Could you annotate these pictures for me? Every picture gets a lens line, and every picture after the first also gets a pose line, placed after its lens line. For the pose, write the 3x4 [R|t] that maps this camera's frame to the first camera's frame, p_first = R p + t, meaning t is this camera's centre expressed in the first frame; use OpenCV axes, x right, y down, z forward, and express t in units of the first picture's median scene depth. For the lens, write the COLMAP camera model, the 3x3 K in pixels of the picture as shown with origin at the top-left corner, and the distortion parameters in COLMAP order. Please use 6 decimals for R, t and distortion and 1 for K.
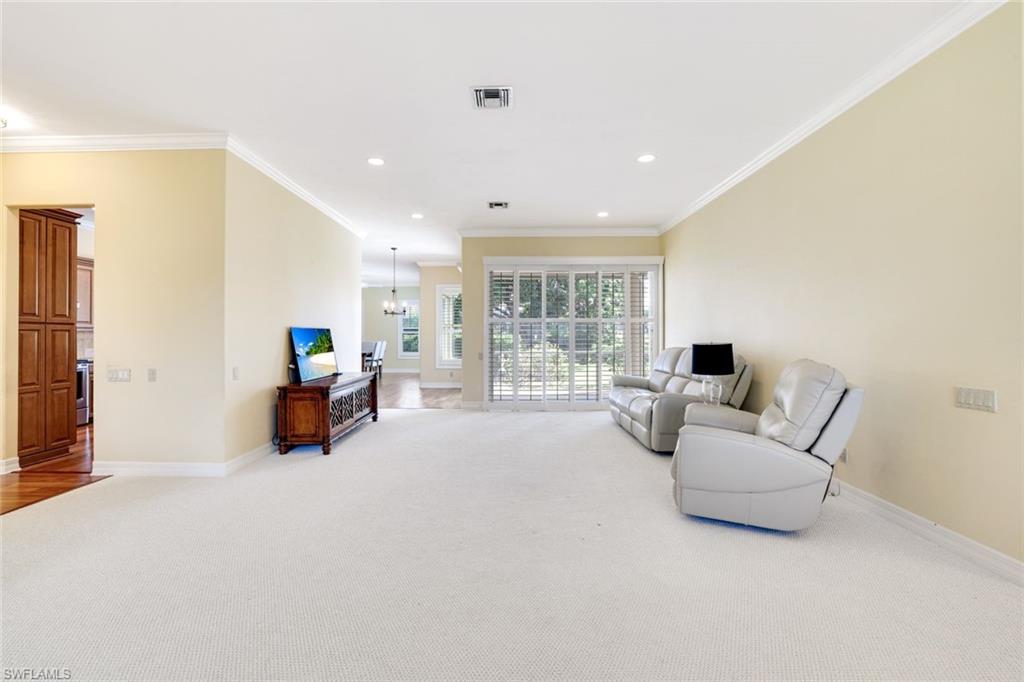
lens RADIAL K [[448.6, 0, 505.1], [0, 448.6, 336.1], [0, 0, 1]] dist [-0.028859, 0.011433]
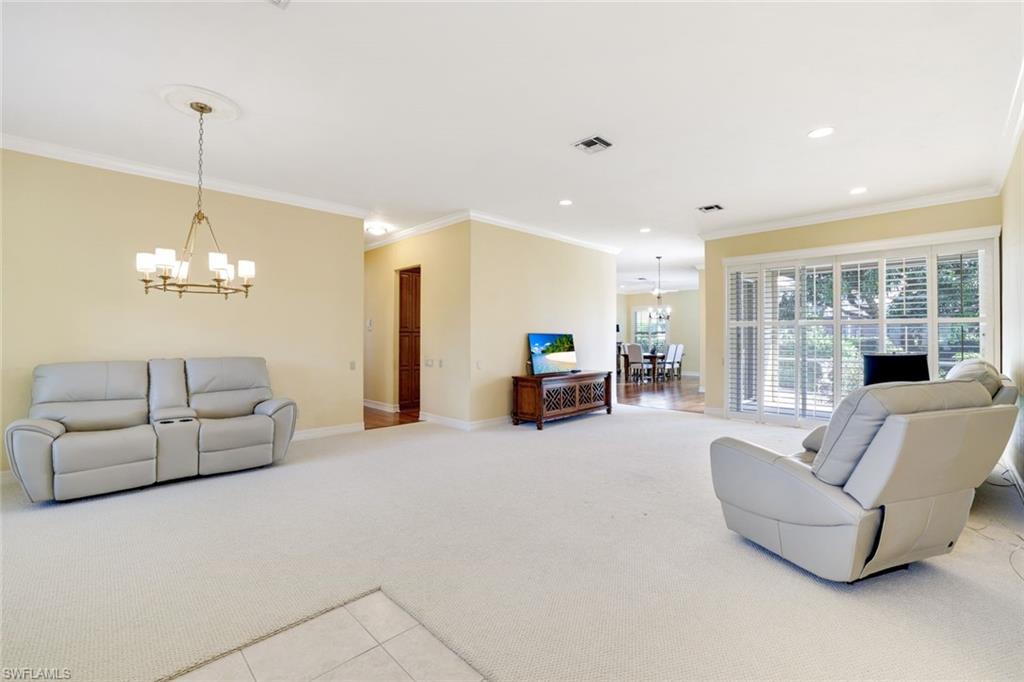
lens RADIAL K [[448.6, 0, 505.1], [0, 448.6, 336.1], [0, 0, 1]] dist [-0.028859, 0.011433]
pose [[0.706170, 0.000379, -0.708042, 0.465420], [-0.004121, 0.999985, -0.003574, -0.007462], [0.708030, 0.005441, 0.706161, -0.012379]]
